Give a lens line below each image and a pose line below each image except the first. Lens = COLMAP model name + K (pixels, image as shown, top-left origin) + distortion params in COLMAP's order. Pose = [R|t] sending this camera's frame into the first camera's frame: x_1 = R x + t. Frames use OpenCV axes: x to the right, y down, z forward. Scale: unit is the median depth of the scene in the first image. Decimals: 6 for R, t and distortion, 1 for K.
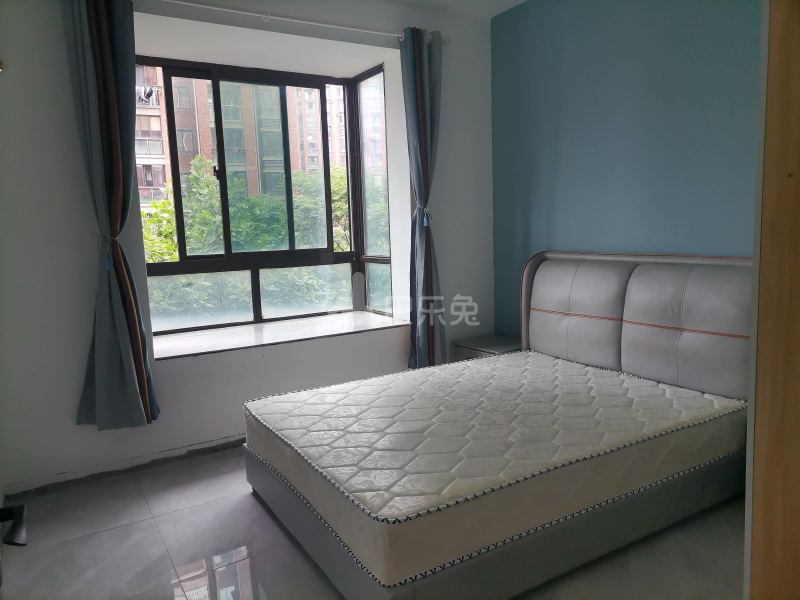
lens RADIAL K [[601.8, 0, 397.1], [0, 601.8, 302.4], [0, 0, 1]] dist [0.003380, 0.000908]
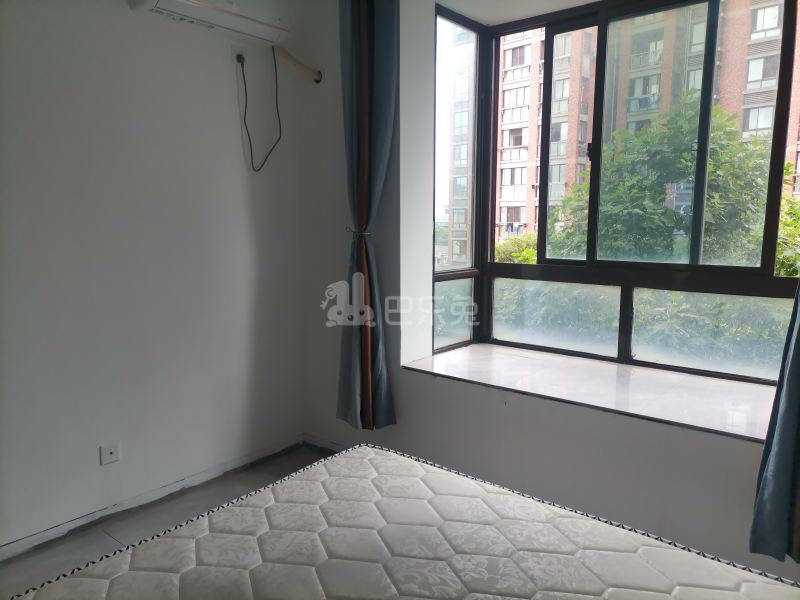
lens RADIAL K [[601.8, 0, 397.1], [0, 601.8, 302.4], [0, 0, 1]] dist [0.003380, 0.000908]
pose [[0.241817, 0.161582, -0.956774, 0.372912], [-0.131433, 0.982404, 0.132692, -0.094907], [0.961379, 0.093665, 0.258799, 0.565791]]
